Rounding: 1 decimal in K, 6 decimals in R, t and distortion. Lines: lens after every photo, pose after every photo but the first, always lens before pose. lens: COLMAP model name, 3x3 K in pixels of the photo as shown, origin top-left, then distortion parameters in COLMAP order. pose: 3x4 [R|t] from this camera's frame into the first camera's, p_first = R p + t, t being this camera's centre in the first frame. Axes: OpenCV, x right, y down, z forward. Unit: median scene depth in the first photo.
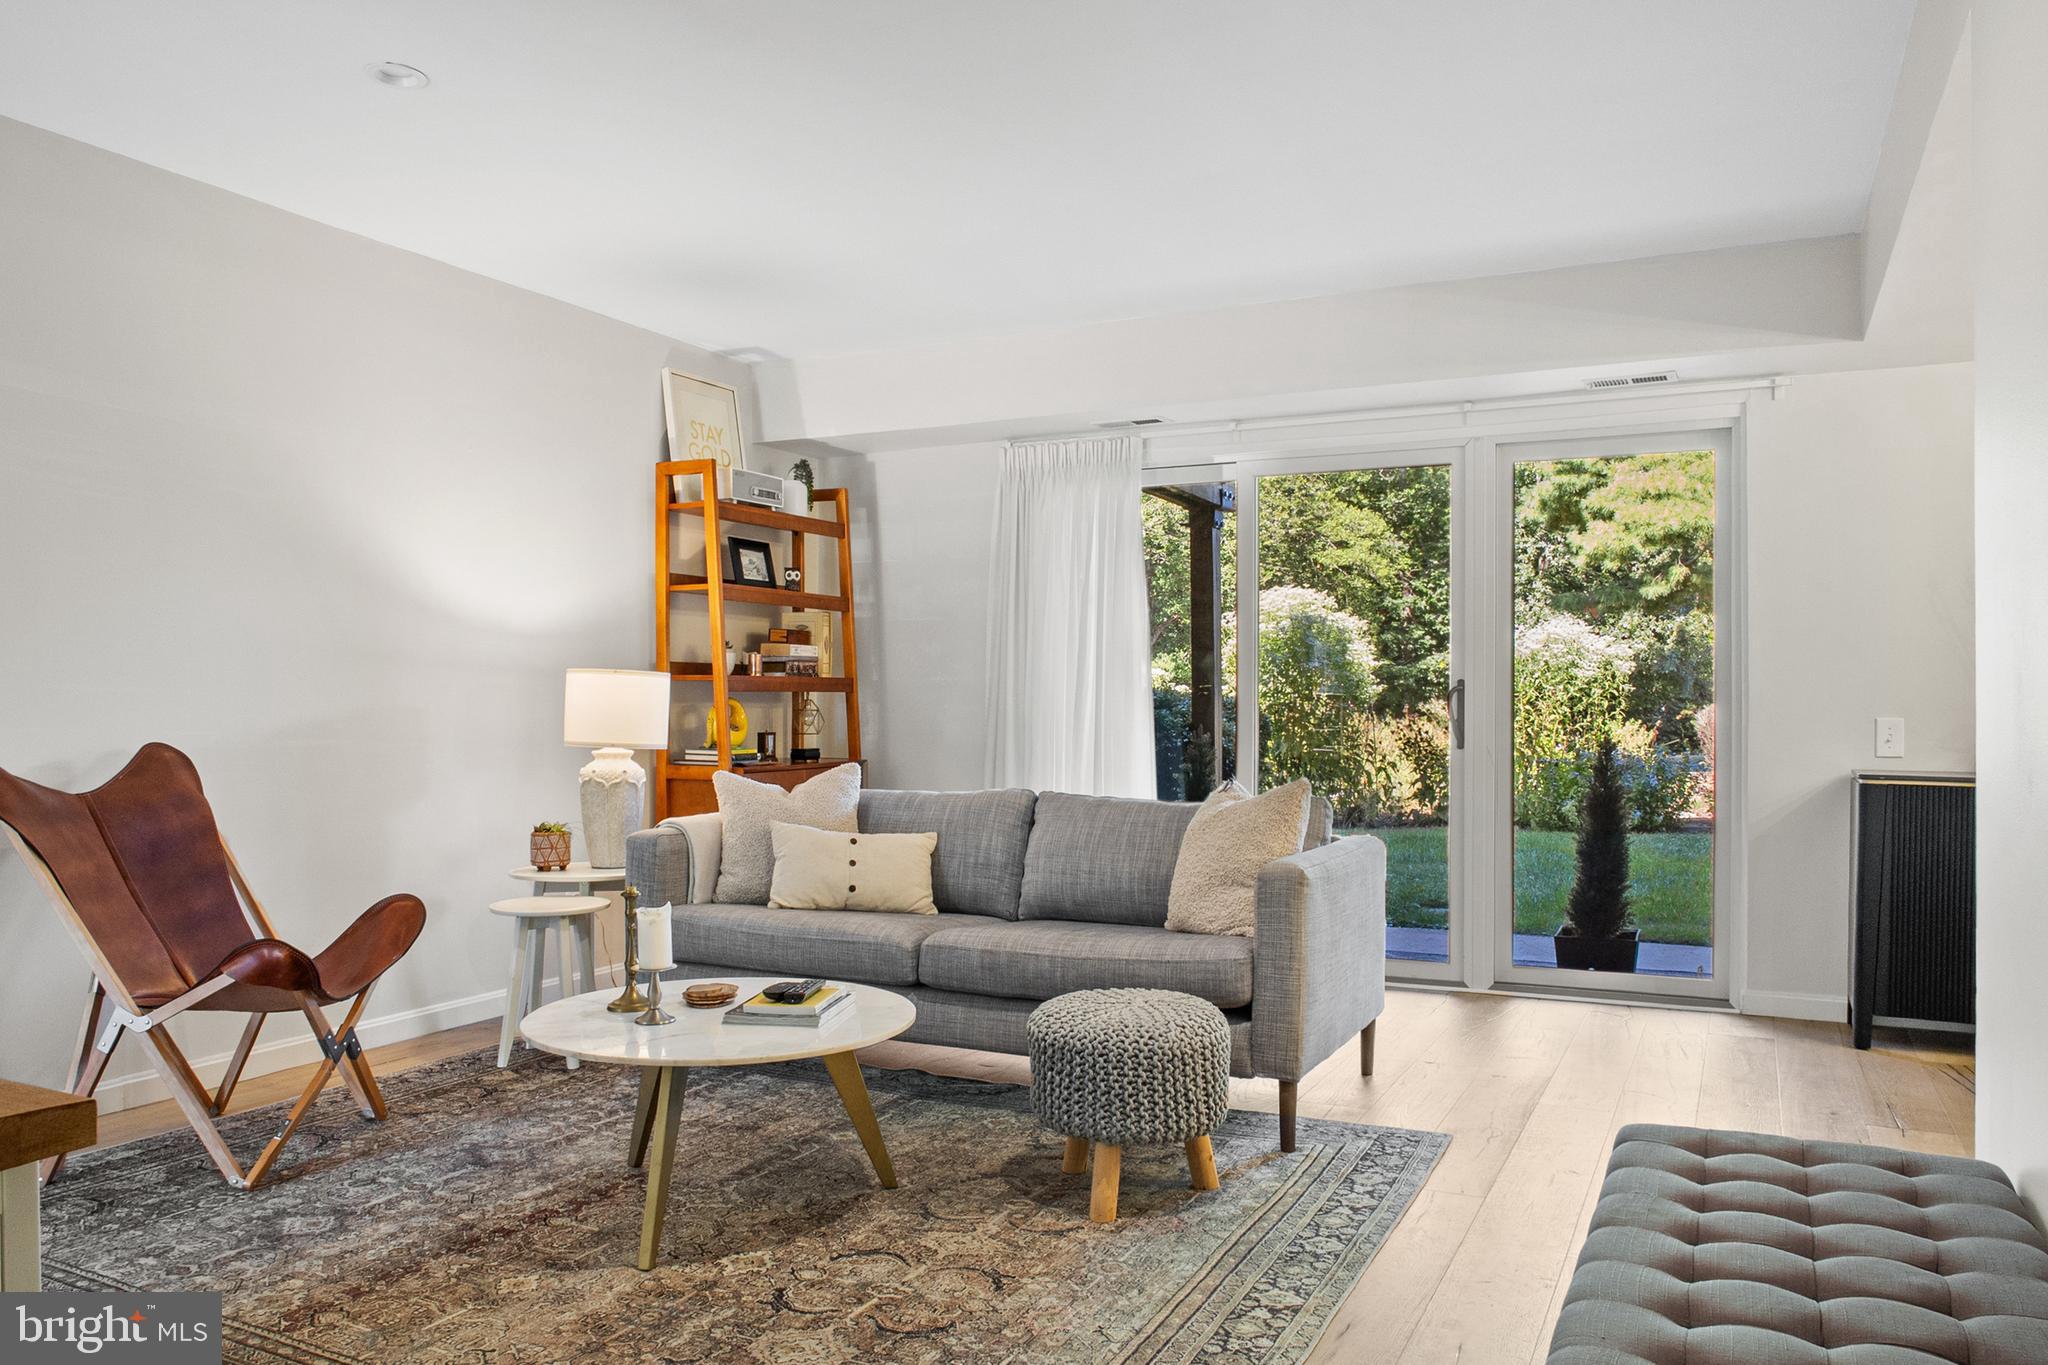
lens RADIAL K [[1465.8, 0, 1023.5], [0, 1465.8, 696.0], [0, 0, 1]] dist [0.006783, 0.005493]
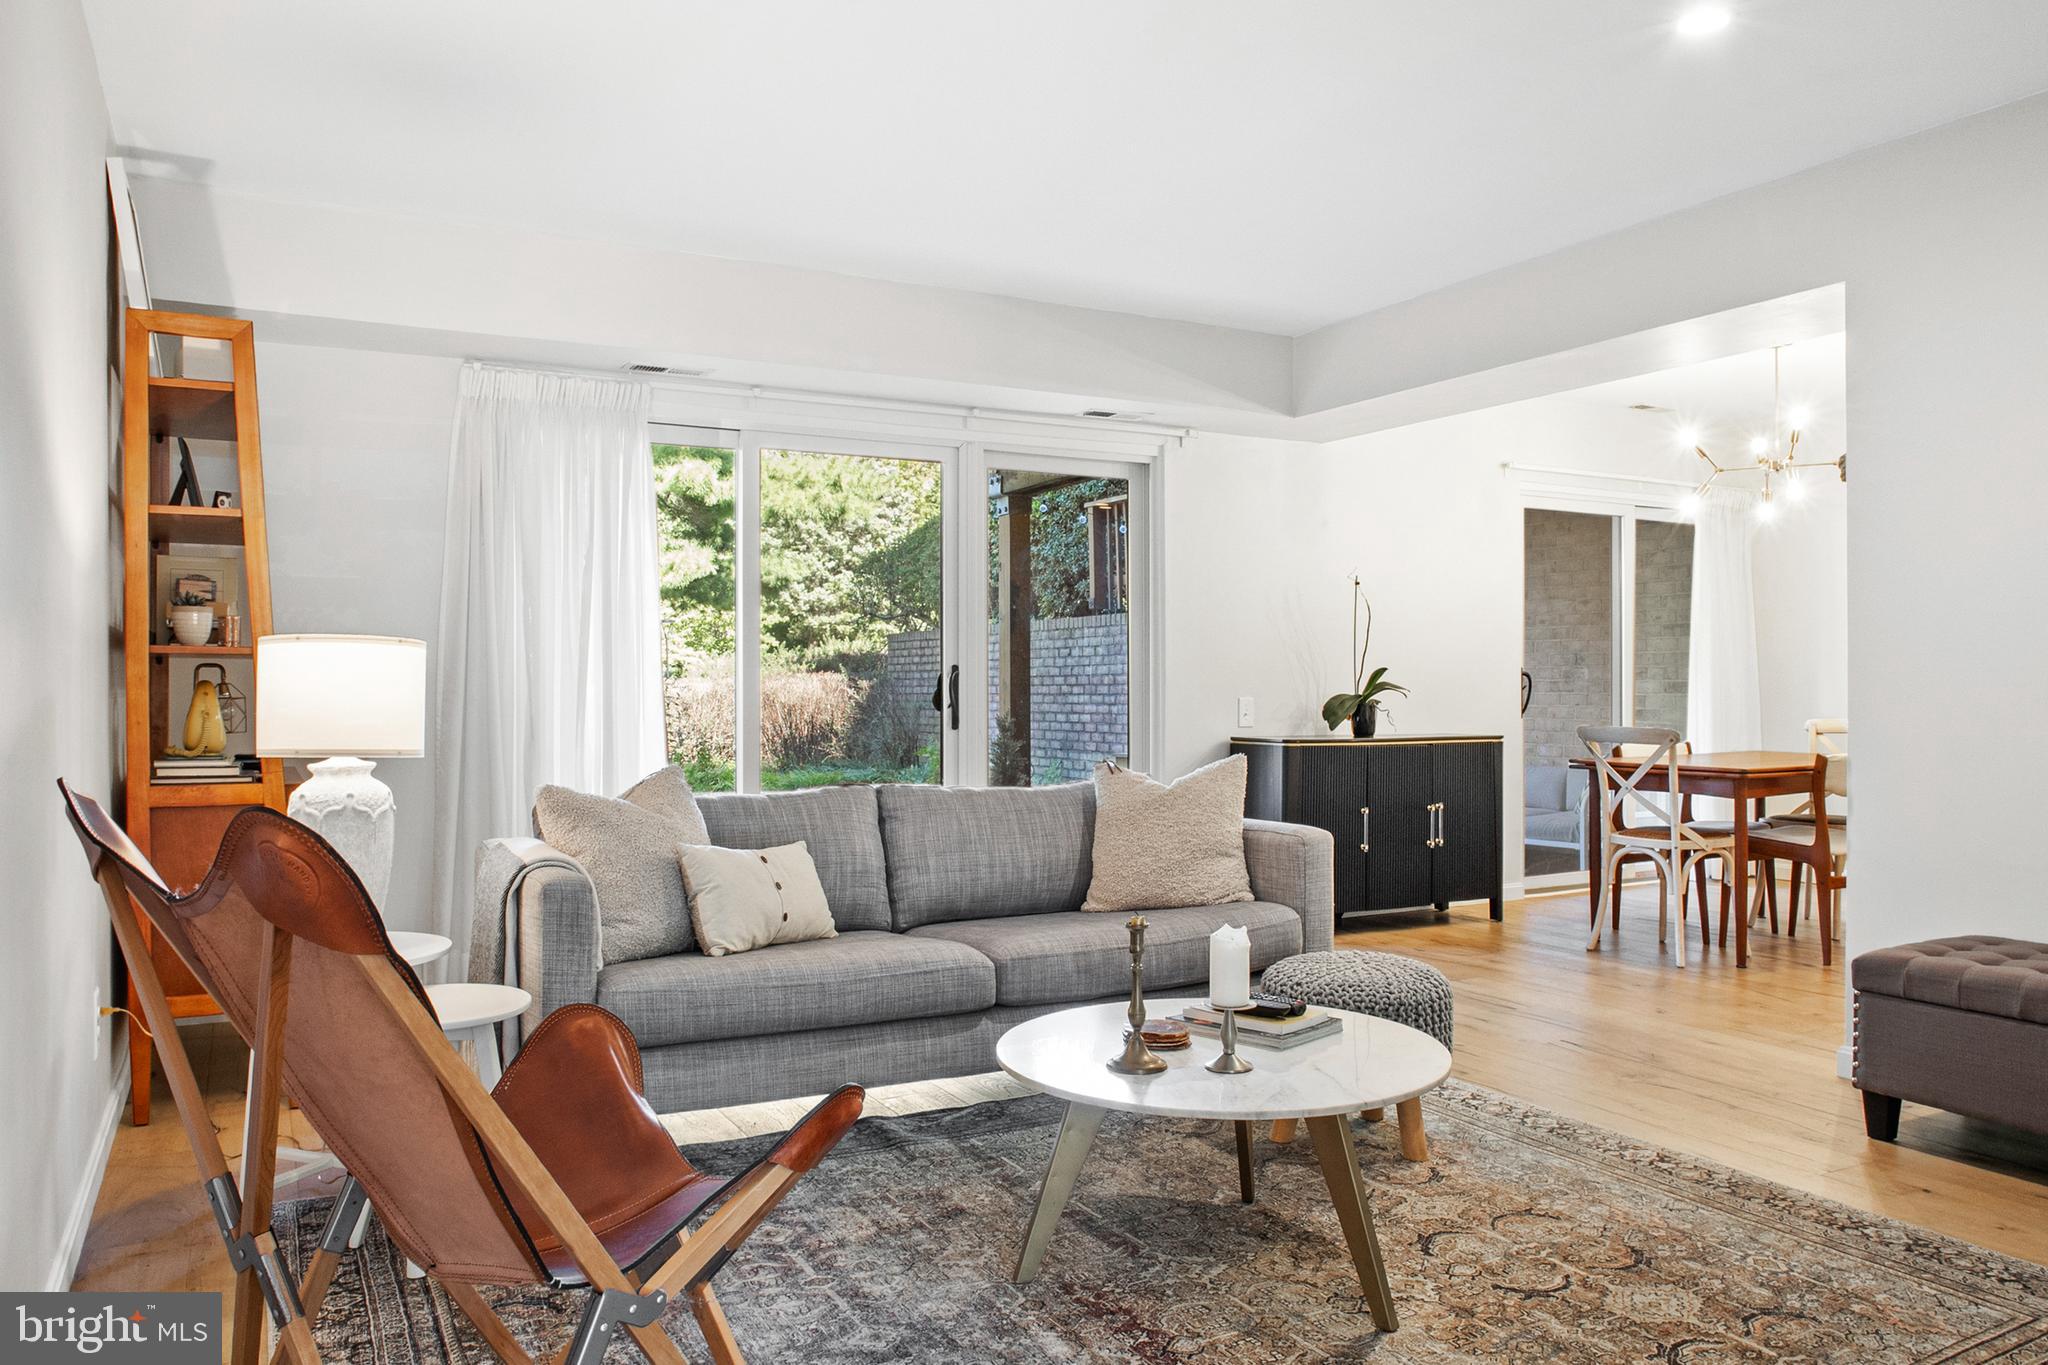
lens RADIAL K [[1465.8, 0, 1020.6], [0, 1465.8, 673.5], [0, 0, 1]] dist [0.006783, 0.005493]
pose [[0.592688, 0.004804, 0.805418, -0.664771], [0.003487, 0.999958, -0.008530, 0.005086], [-0.805425, 0.007864, 0.592646, 0.406235]]
